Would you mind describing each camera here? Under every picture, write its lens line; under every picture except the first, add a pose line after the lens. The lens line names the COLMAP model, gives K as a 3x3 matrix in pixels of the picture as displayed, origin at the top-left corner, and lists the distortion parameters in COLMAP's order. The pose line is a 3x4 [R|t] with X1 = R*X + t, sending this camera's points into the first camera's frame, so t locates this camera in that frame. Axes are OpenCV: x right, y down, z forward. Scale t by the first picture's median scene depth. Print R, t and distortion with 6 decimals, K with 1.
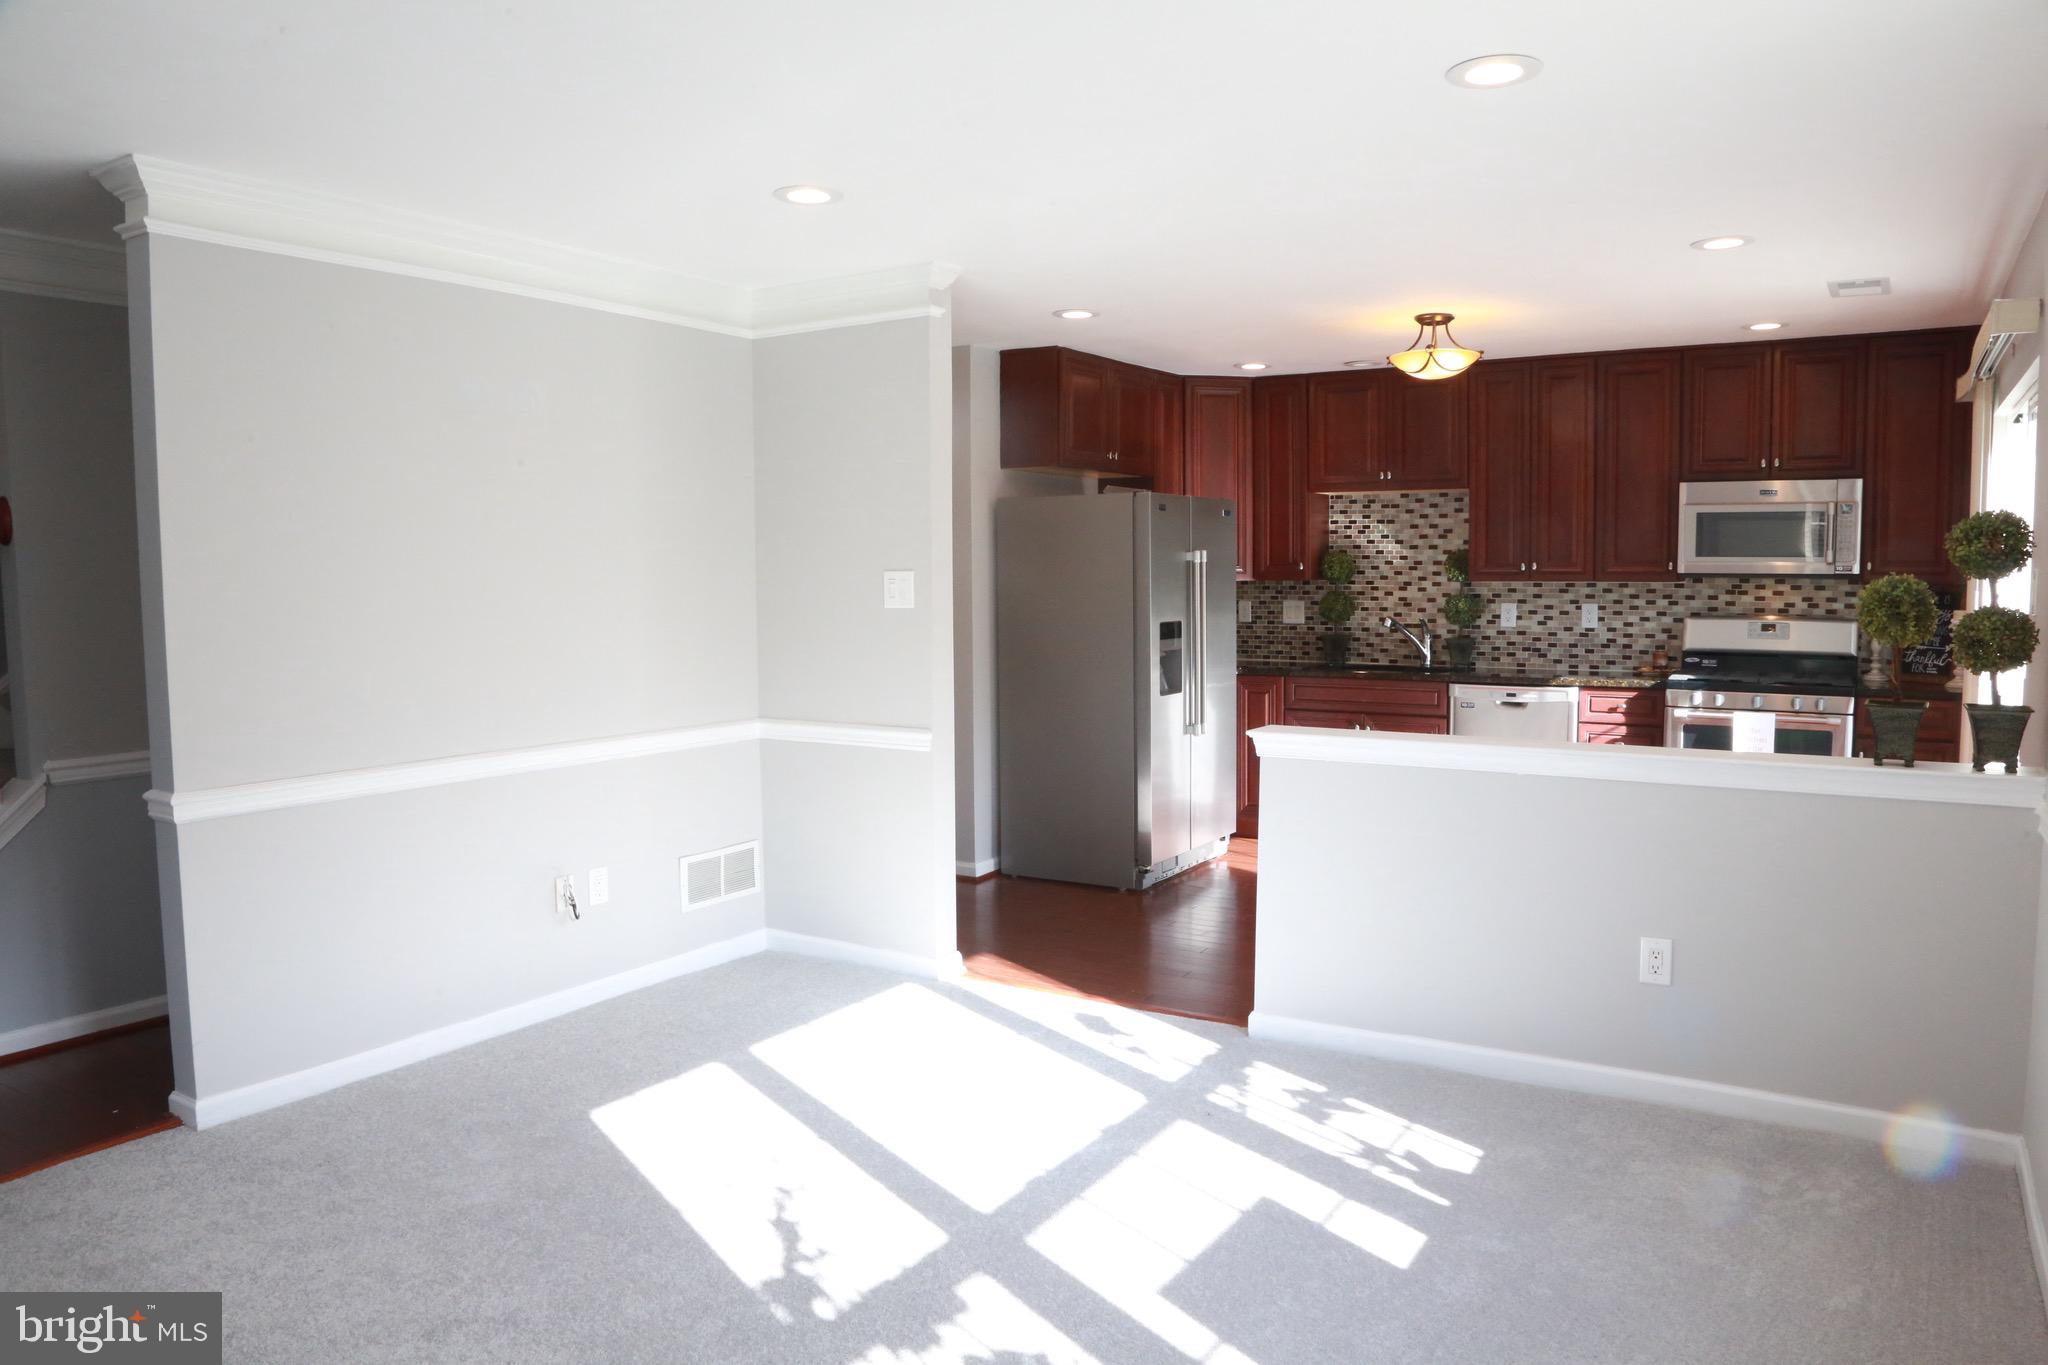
lens RADIAL K [[1405.9, 0, 1029.7], [0, 1405.9, 690.9], [0, 0, 1]] dist [-0.117123, 0.061000]
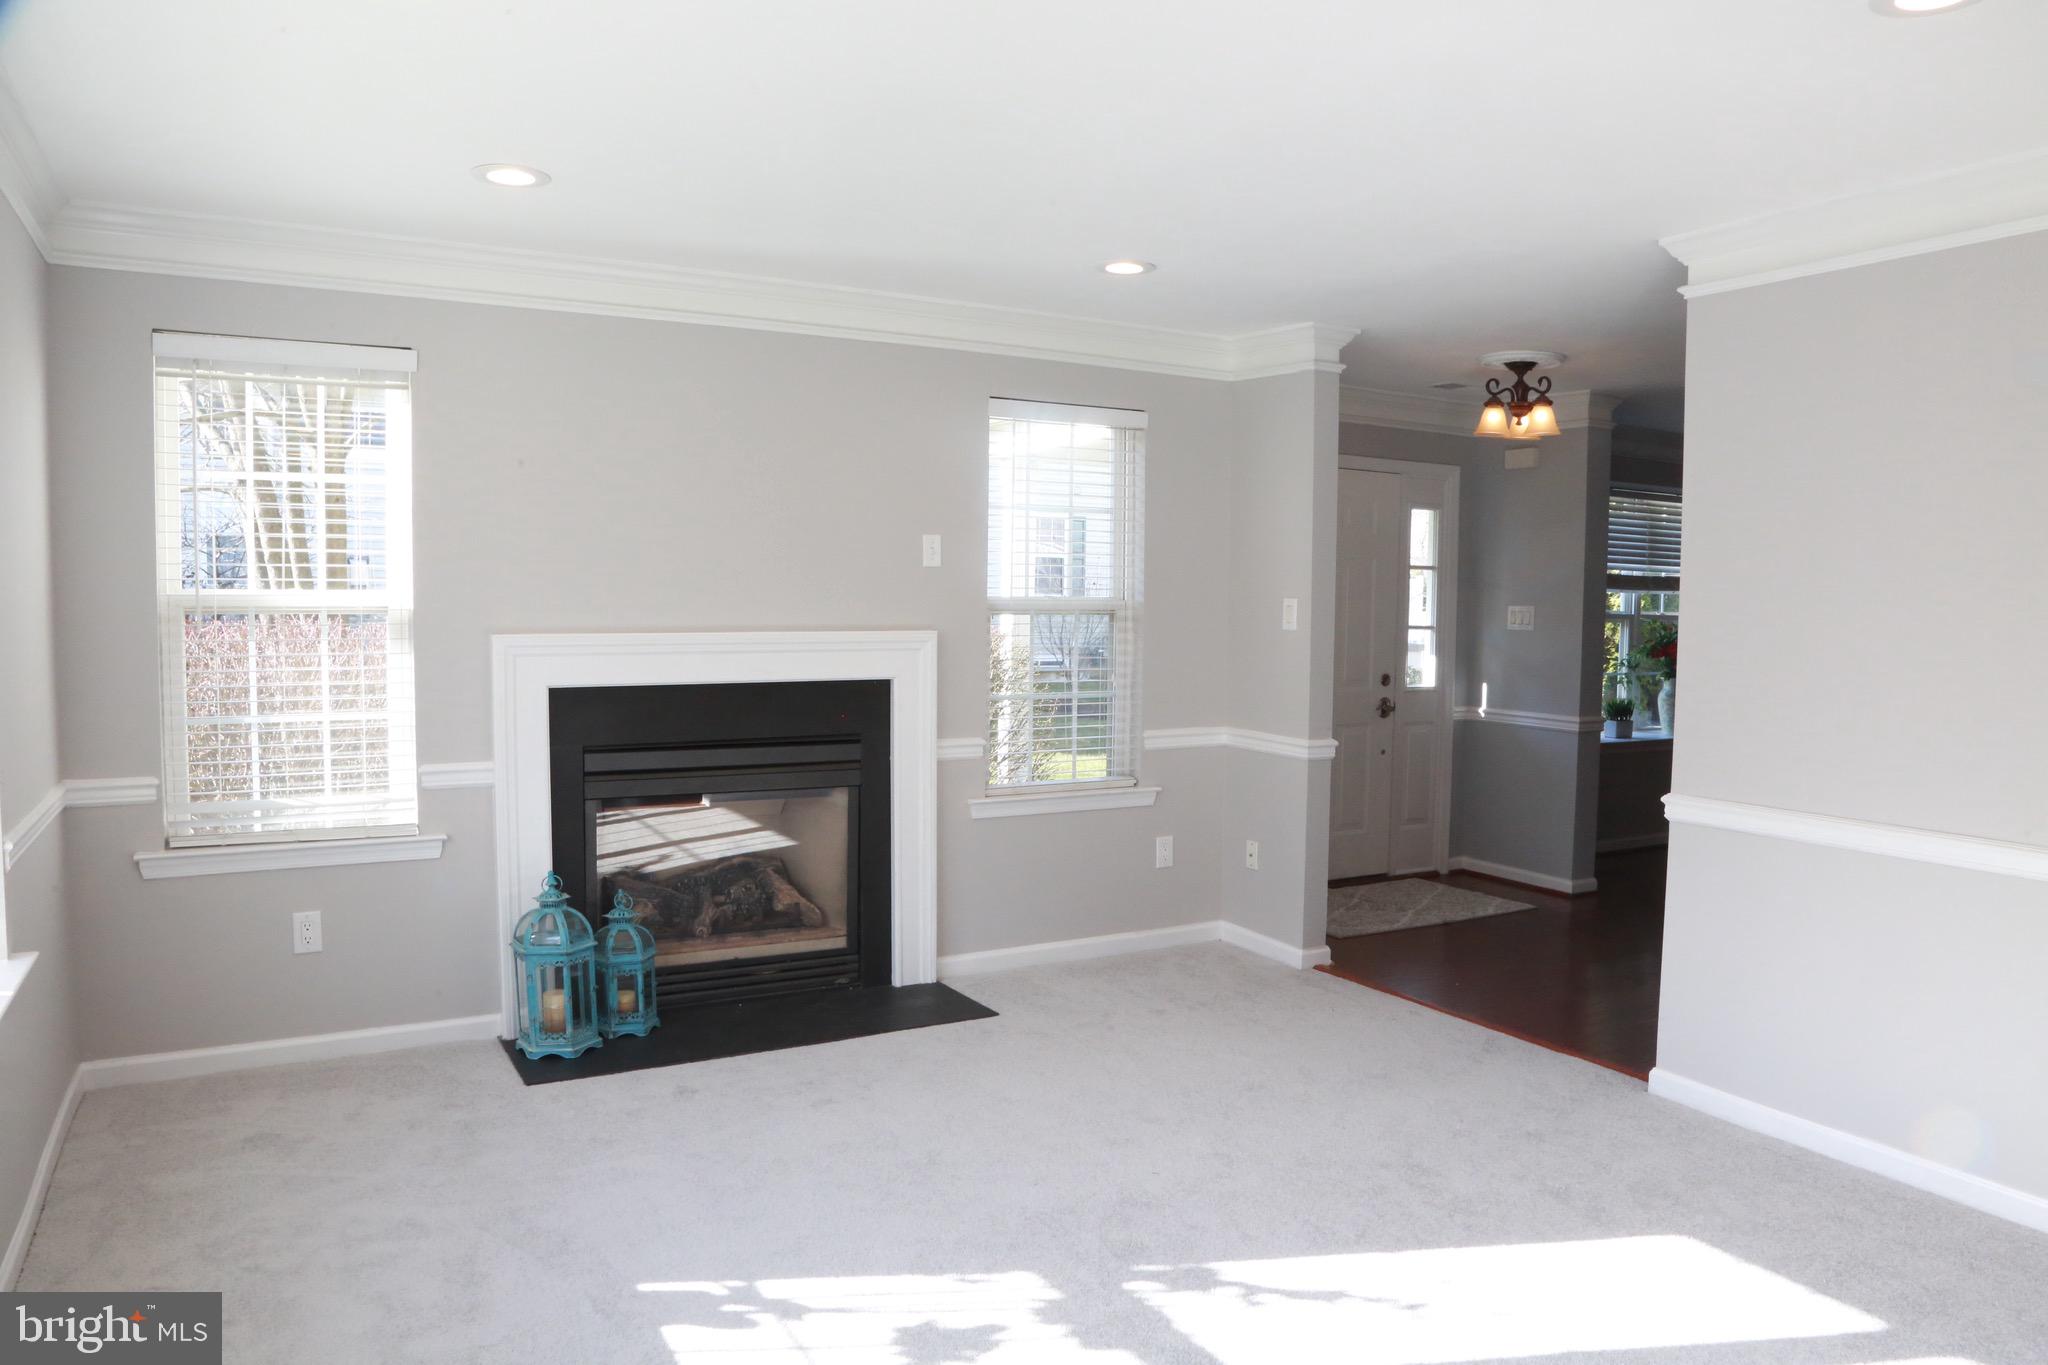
lens RADIAL K [[1405.9, 0, 1049.9], [0, 1405.9, 689.2], [0, 0, 1]] dist [-0.117123, 0.061000]
pose [[-0.458792, 0.057278, -0.886695, 0.338302], [-0.089285, 0.989897, 0.110142, -0.049590], [0.884046, 0.129701, -0.449043, 0.571723]]
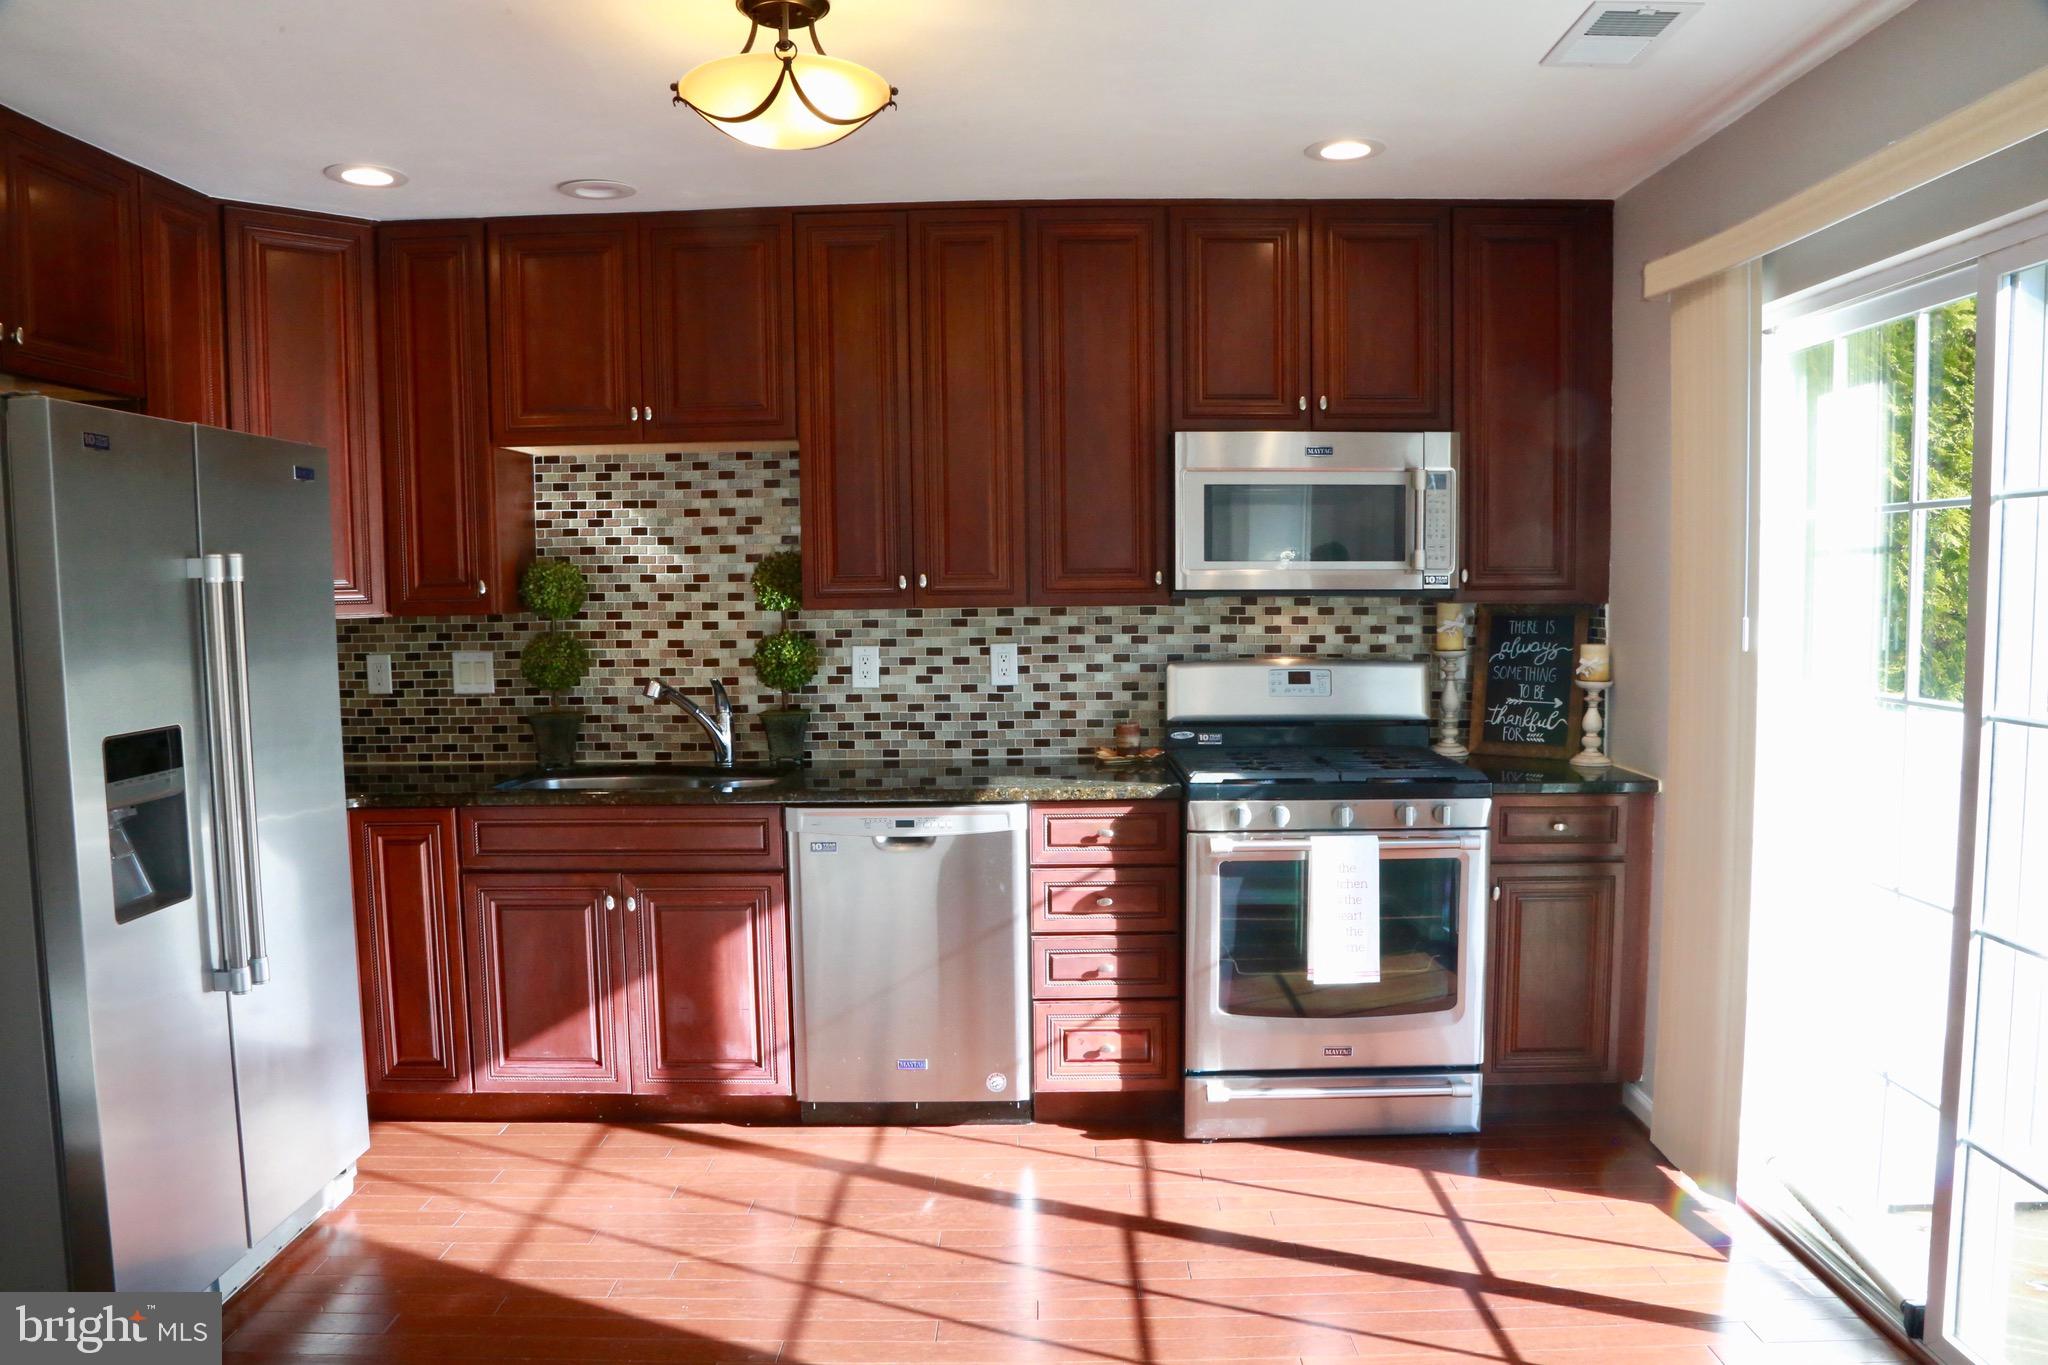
lens RADIAL K [[1405.9, 0, 1048.4], [0, 1405.9, 691.1], [0, 0, 1]] dist [-0.117123, 0.061000]
pose [[0.844289, -0.044976, 0.533997, 0.113045], [0.051704, 0.998660, 0.002365, -0.048074], [-0.533388, 0.025613, 0.845483, 0.535001]]
